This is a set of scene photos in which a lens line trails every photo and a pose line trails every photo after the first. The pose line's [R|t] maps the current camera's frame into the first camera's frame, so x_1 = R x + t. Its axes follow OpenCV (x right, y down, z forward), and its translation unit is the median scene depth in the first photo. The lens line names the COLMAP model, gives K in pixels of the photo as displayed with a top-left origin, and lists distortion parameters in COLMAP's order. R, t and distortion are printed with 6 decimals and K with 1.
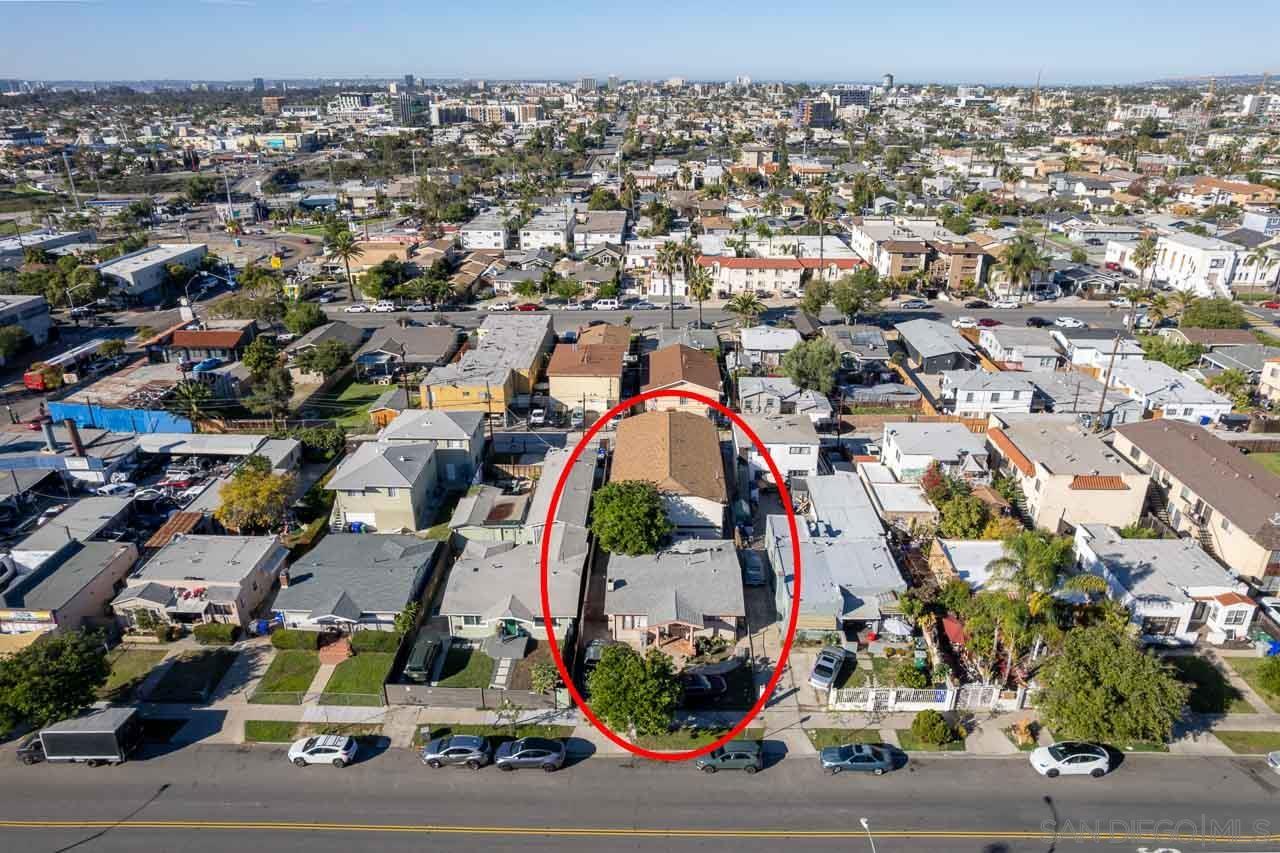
lens RADIAL K [[818.2, 0, 631.4], [0, 818.2, 423.4], [0, 0, 1]] dist [-0.025560, 0.002791]
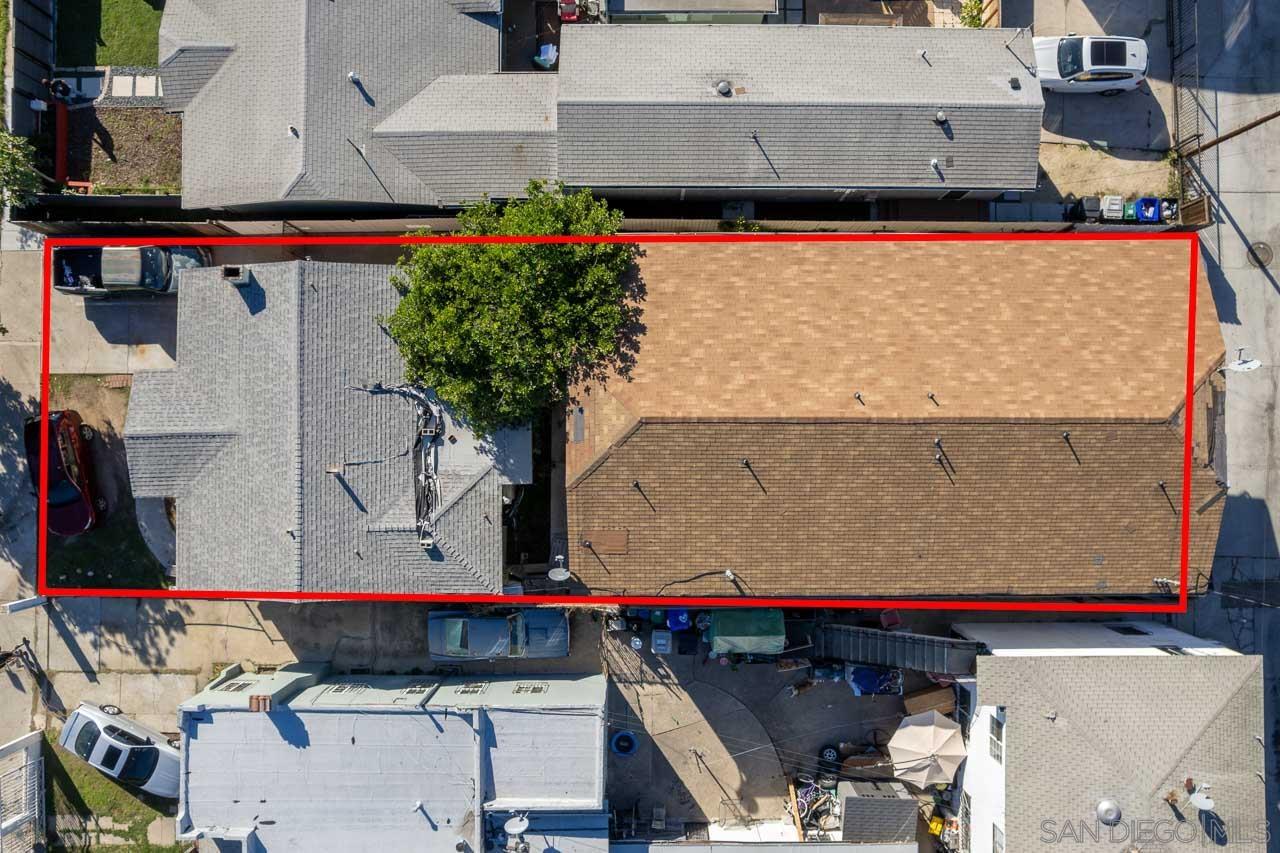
lens RADIAL K [[891.6, 0, 640.0], [0, 891.6, 426.5], [0, 0, 1]] dist [-0.072498, 0.077200]
pose [[0.038129, 0.998806, -0.030536, 0.073619], [-0.389098, 0.042986, 0.920193, -0.281015], [0.920407, -0.023205, 0.390273, 1.021115]]
